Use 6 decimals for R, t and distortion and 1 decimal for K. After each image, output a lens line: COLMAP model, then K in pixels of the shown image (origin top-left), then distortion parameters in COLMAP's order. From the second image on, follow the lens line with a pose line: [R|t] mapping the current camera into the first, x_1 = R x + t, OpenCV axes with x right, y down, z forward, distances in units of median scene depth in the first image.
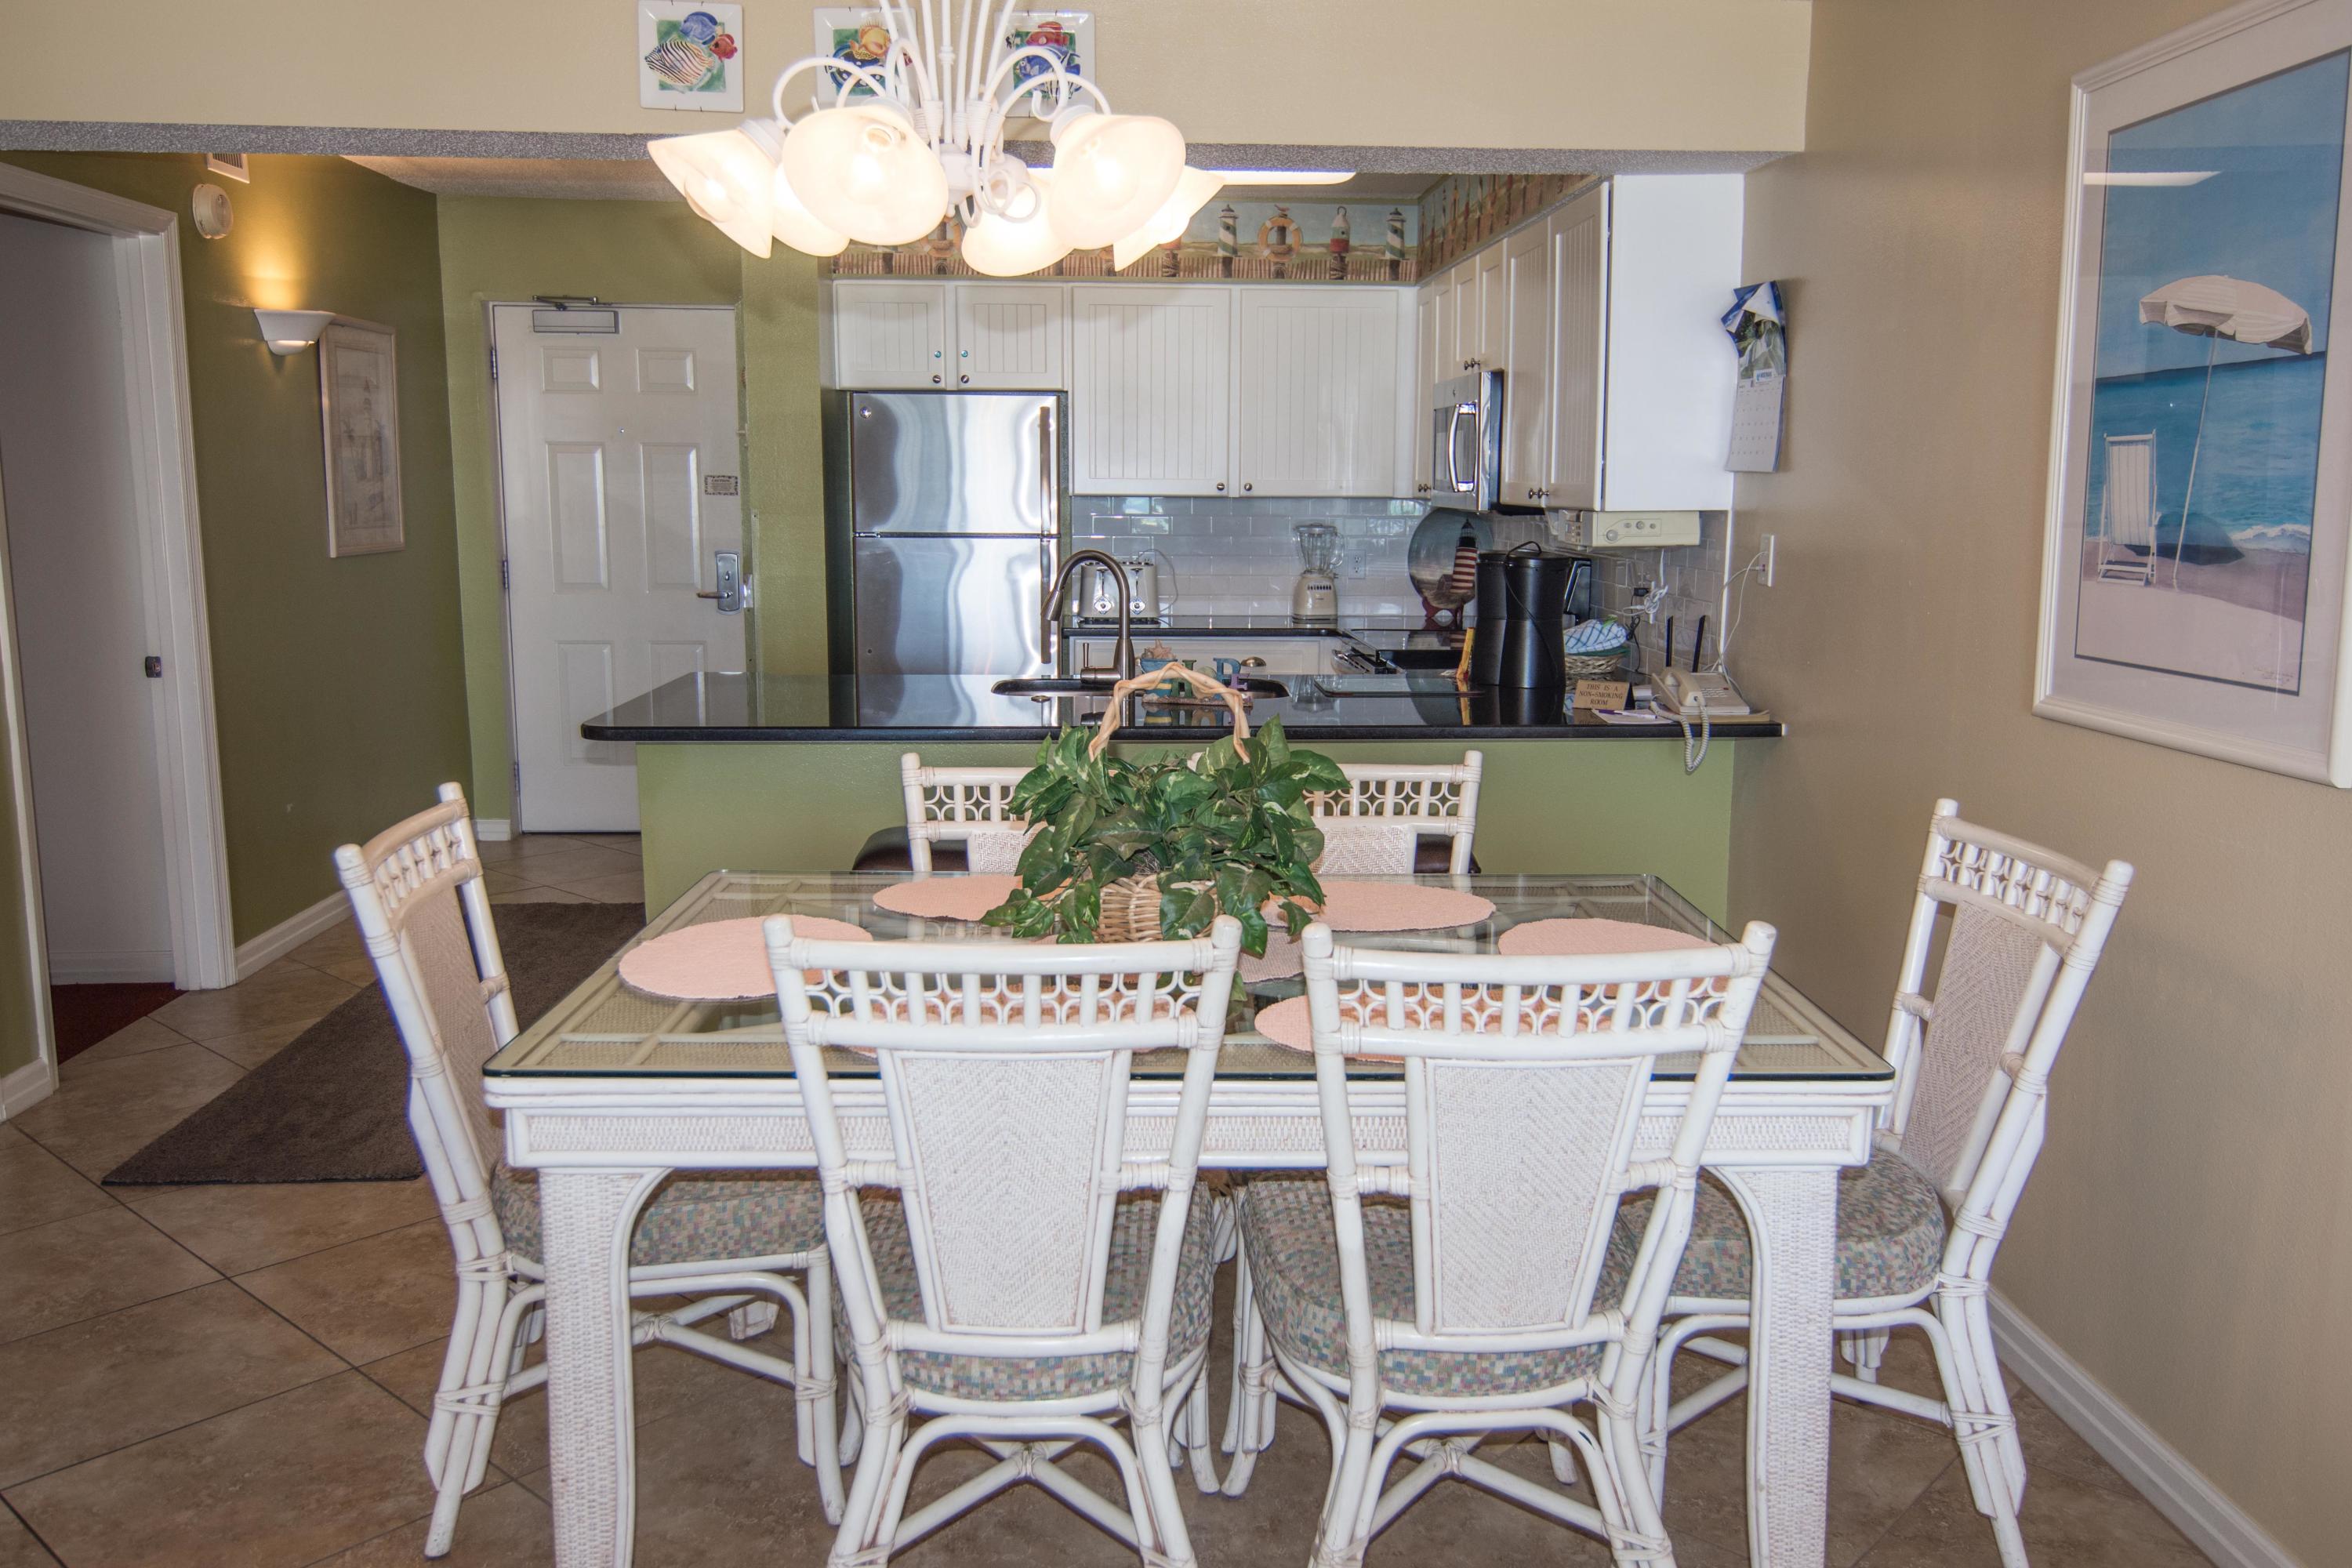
lens RADIAL K [[1868.0, 0, 1203.9], [0, 1868.0, 783.8], [0, 0, 1]] dist [0.002035, 0.000910]
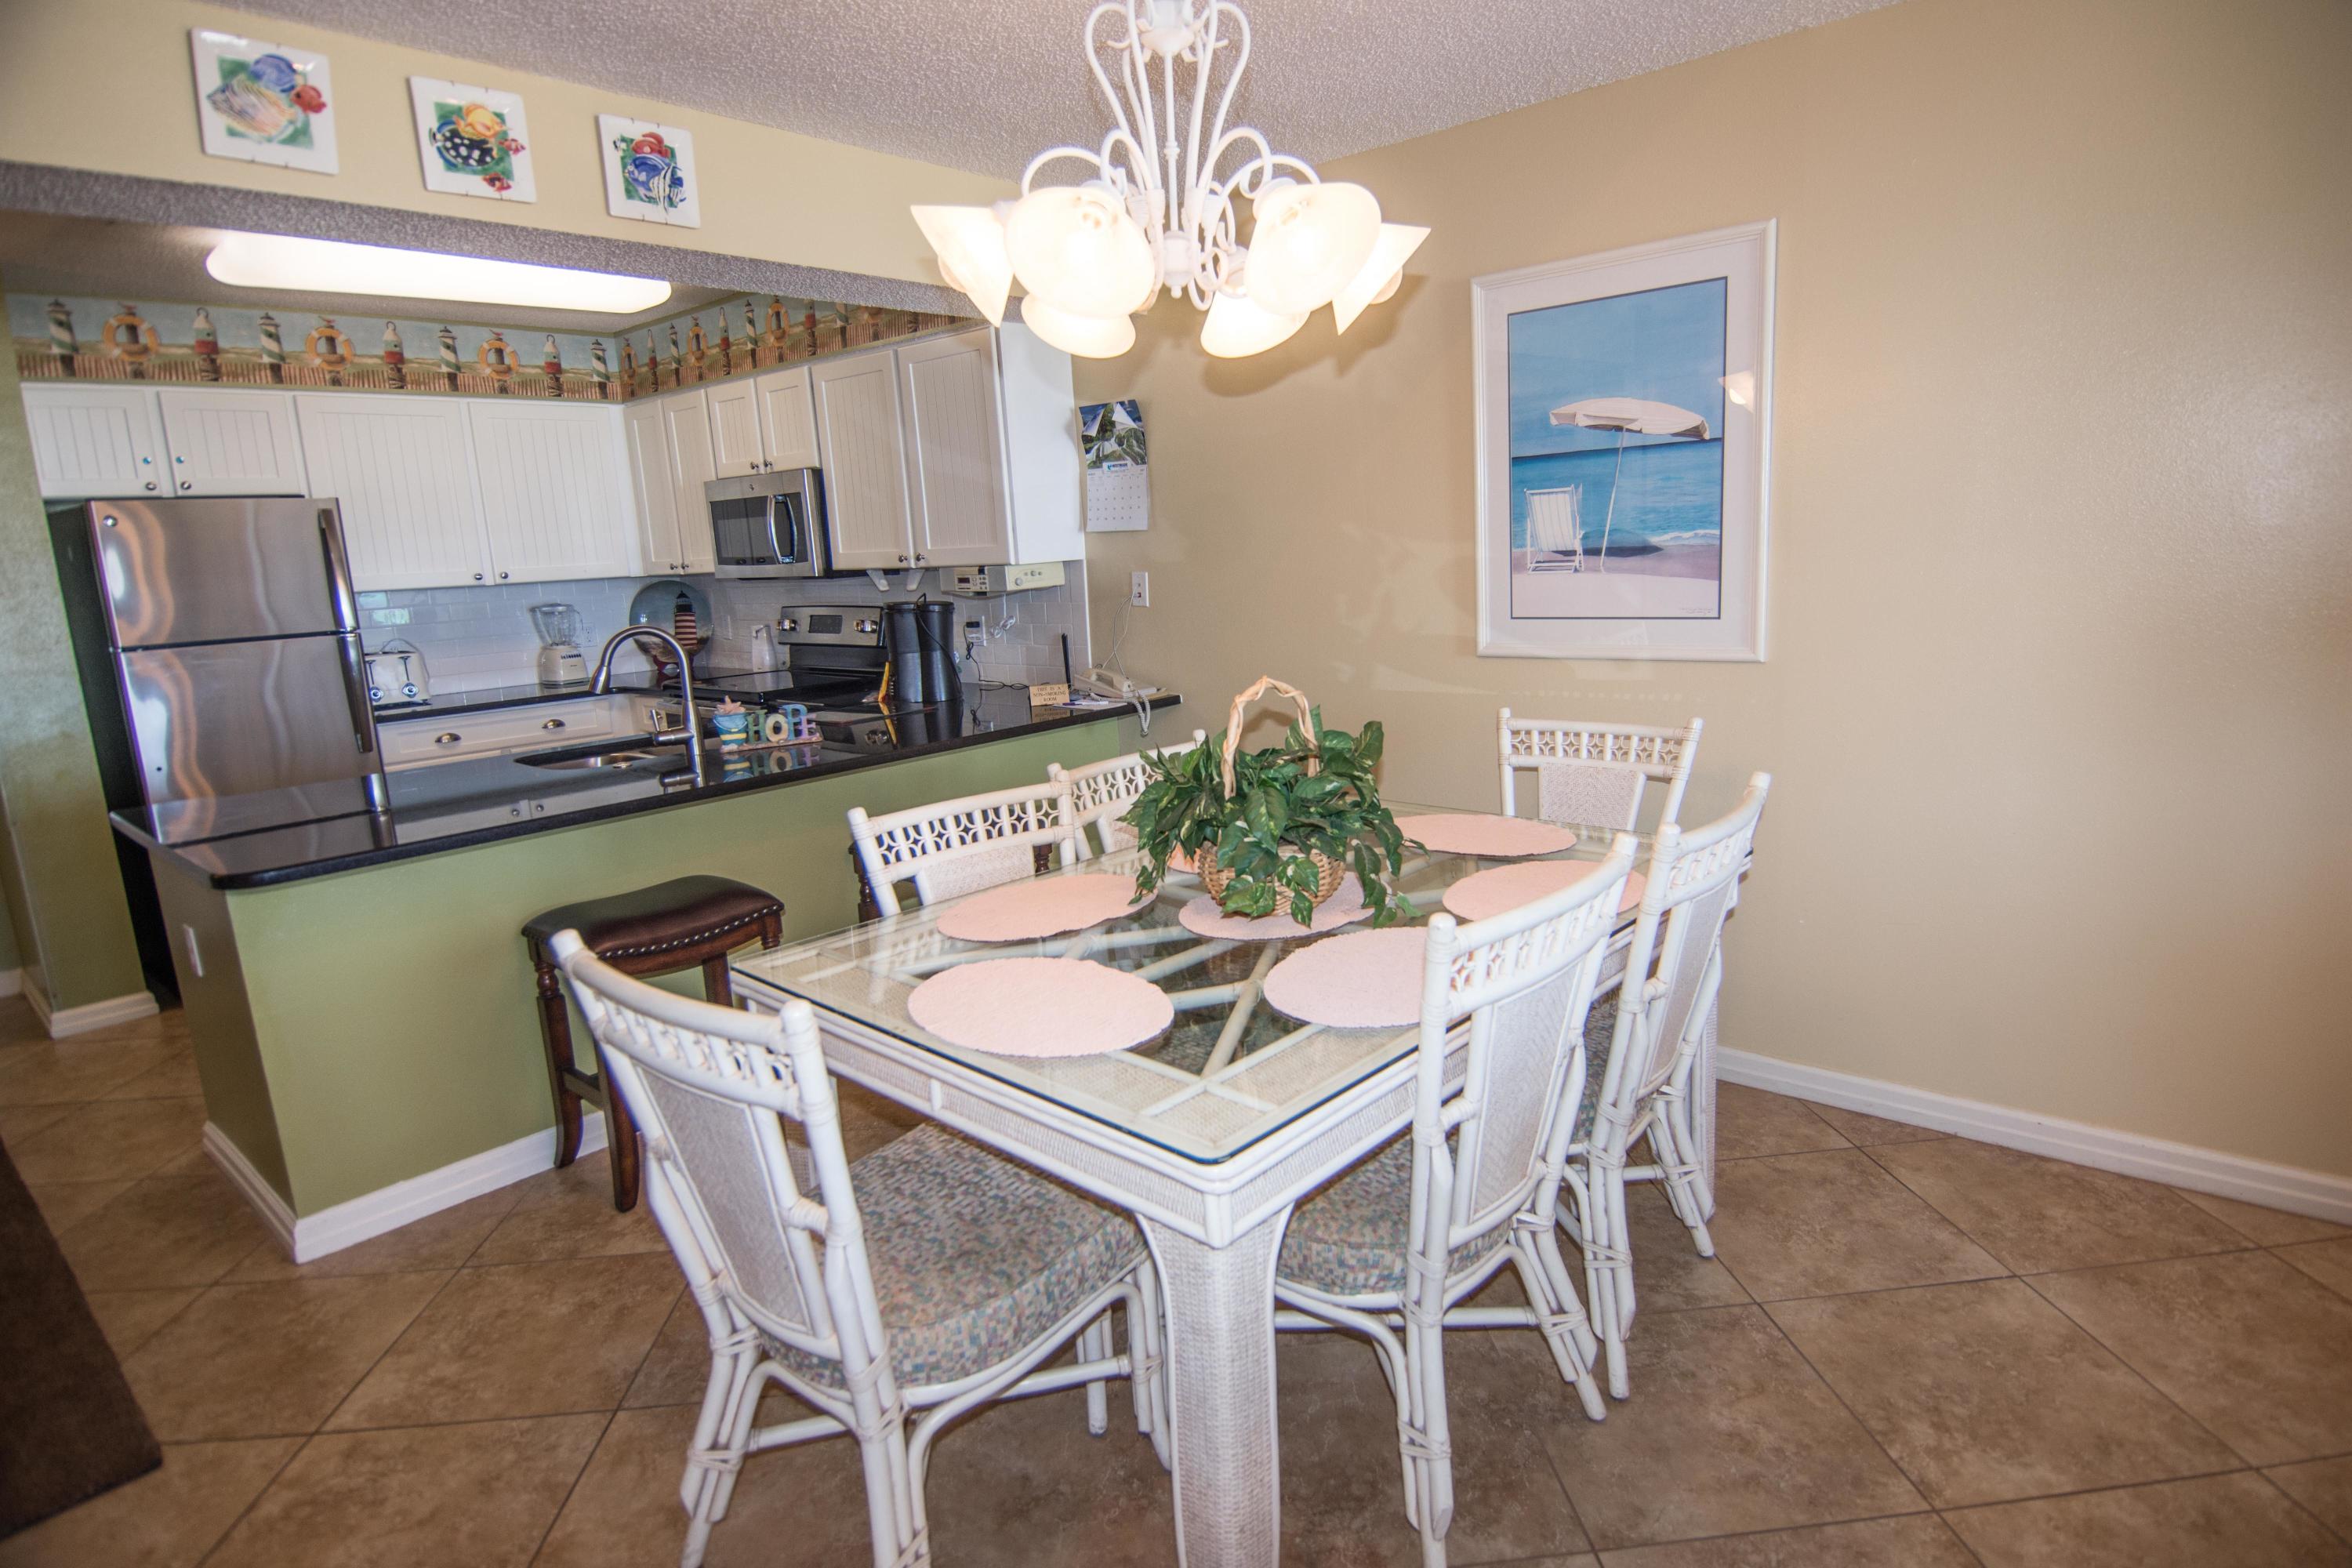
lens RADIAL K [[1245.3, 0, 1204.1], [0, 1245.3, 781.5], [0, 0, 1]] dist [0.003817, -0.019339]
pose [[0.691740, -0.177729, 0.699935, -0.407796], [0.166985, 0.982340, 0.084409, -0.046212], [-0.702575, 0.058489, 0.709201, 0.277116]]
